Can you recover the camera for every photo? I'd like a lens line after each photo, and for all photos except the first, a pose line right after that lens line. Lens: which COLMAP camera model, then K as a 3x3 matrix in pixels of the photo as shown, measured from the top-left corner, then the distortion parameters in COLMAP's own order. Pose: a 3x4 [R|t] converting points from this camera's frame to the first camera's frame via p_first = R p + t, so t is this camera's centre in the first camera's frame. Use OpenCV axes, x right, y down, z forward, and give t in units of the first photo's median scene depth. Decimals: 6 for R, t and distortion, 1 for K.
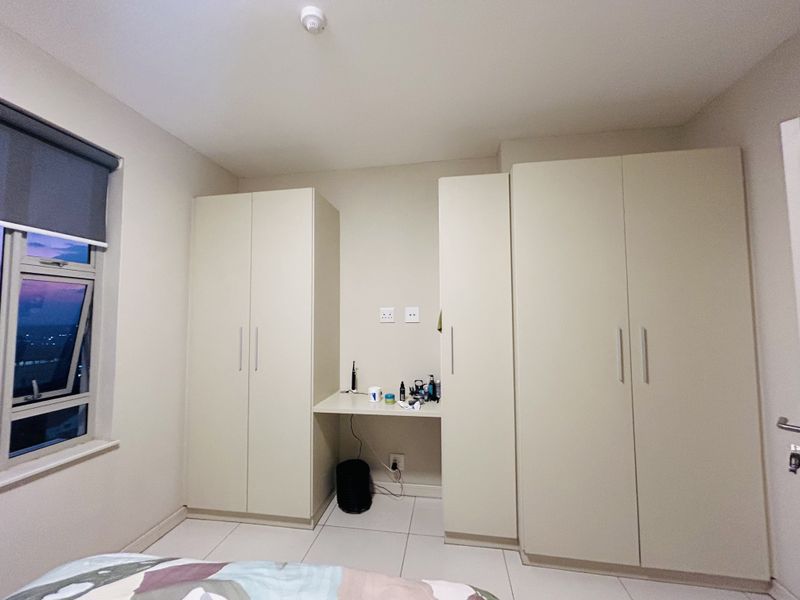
lens RADIAL K [[324.7, 0, 399.0], [0, 324.7, 297.8], [0, 0, 1]] dist [-0.002173, 0.000106]
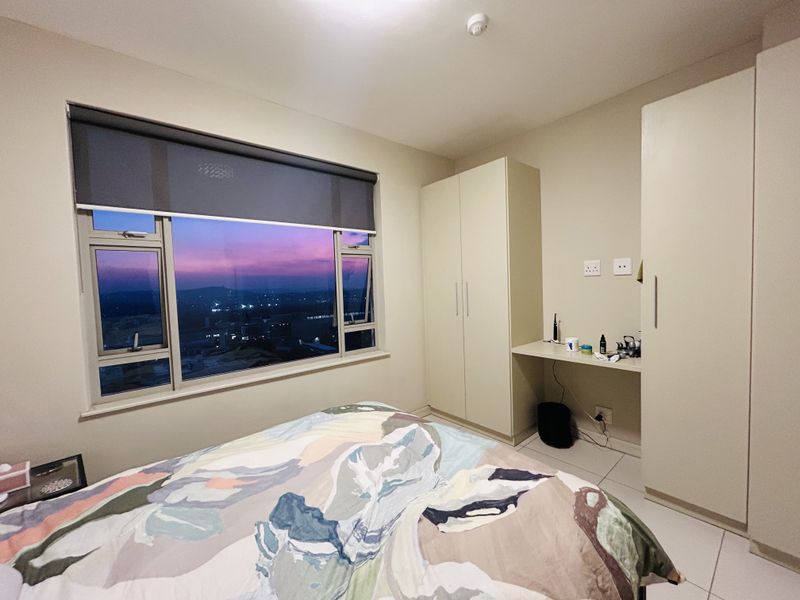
lens RADIAL K [[324.7, 0, 399.0], [0, 324.7, 297.8], [0, 0, 1]] dist [-0.002173, 0.000106]
pose [[0.754510, 0.009508, -0.656220, 0.214492], [0.068570, 0.993280, 0.093234, 0.014906], [0.652697, -0.115343, 0.748788, -0.143560]]
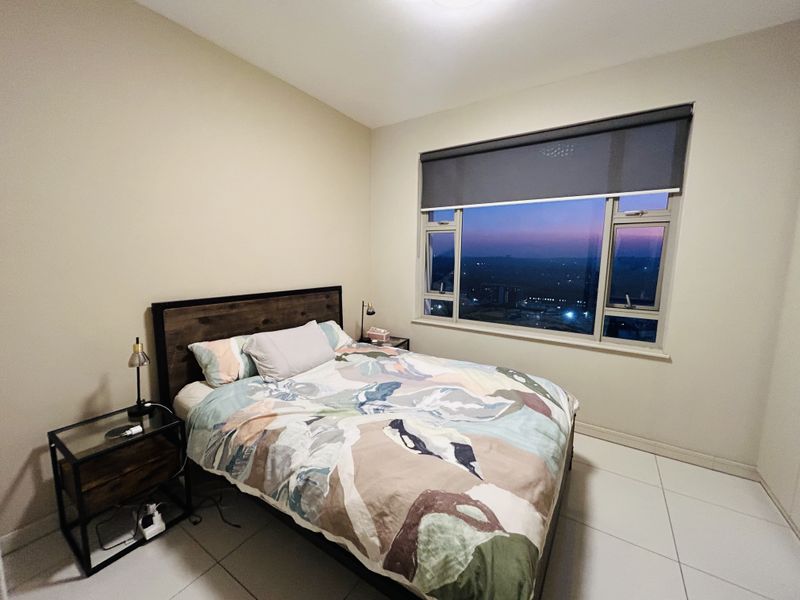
lens RADIAL K [[324.7, 0, 399.0], [0, 324.7, 297.8], [0, 0, 1]] dist [-0.002173, 0.000106]
pose [[-0.401689, 0.120705, -0.907787, 0.544075], [0.046064, 0.992684, 0.111610, 0.040144], [0.914617, 0.003016, -0.404310, 0.509718]]
